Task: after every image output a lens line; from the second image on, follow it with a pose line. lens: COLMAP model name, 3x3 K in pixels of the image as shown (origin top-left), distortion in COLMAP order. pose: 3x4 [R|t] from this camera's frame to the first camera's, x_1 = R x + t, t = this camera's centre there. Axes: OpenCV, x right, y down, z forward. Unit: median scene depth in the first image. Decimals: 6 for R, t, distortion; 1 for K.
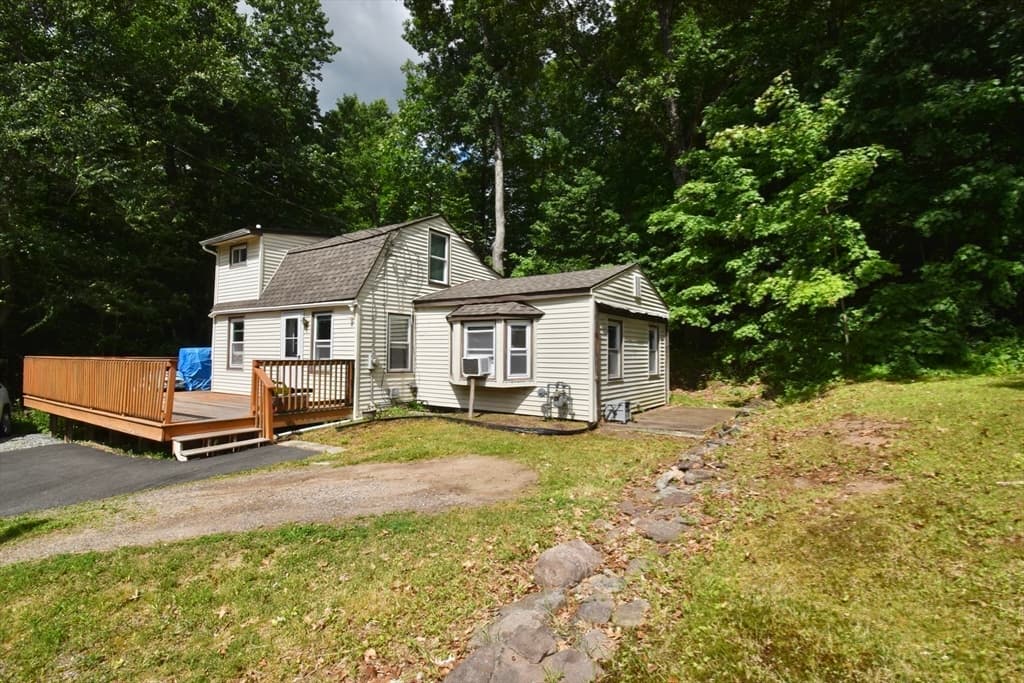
lens RADIAL K [[485.8, 0, 524.2], [0, 485.8, 341.2], [0, 0, 1]] dist [-0.001377, -0.001463]
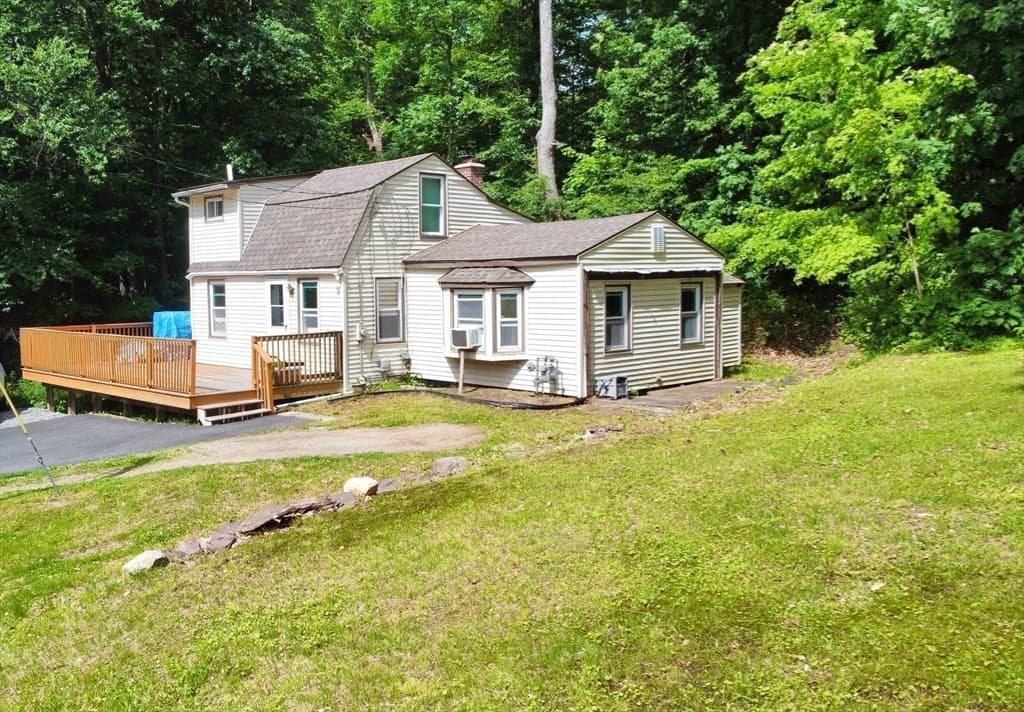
lens RADIAL K [[960.4, 0, 401.9], [0, 960.4, 366.1], [0, 0, 1]] dist [-0.004981, 0.000000]
pose [[0.960769, 0.000592, -0.277349, 0.275305], [0.033035, 0.992635, 0.116554, -0.106001], [0.275376, -0.121143, 0.953673, -0.746010]]
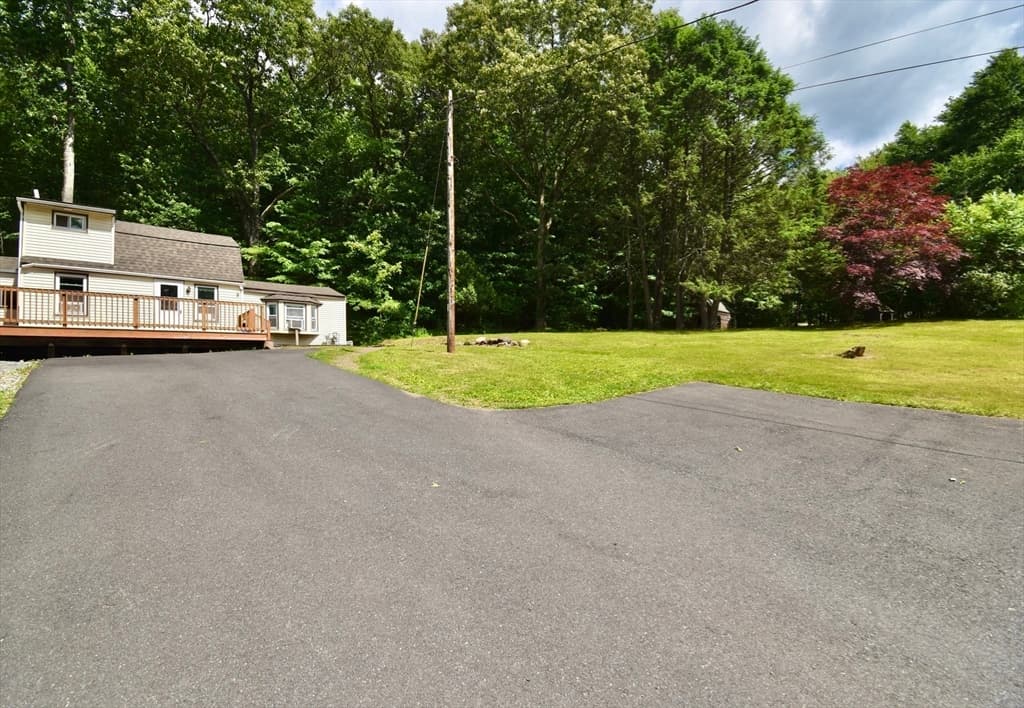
lens RADIAL K [[483.6, 0, 507.0], [0, 483.6, 364.9], [0, 0, 1]] dist [-0.018524, -0.002386]
pose [[0.273119, 0.007982, 0.961947, -1.761006], [0.003912, 0.999948, -0.009408, 0.237797], [-0.961972, 0.006333, 0.273074, -0.437049]]
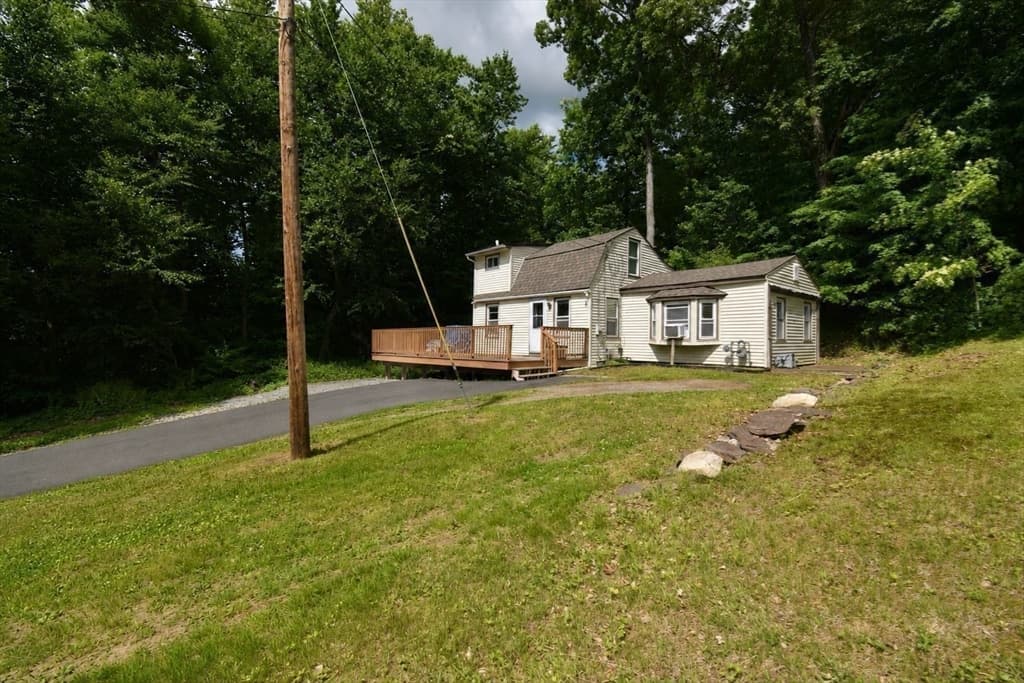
lens RADIAL K [[447.5, 0, 518.2], [0, 447.5, 344.2], [0, 0, 1]] dist [0.010752, -0.000456]
pose [[0.968883, 0.001141, -0.247515, -0.209571], [0.007191, 0.999438, 0.032754, 0.039628], [0.247413, -0.033515, 0.968330, -0.410103]]
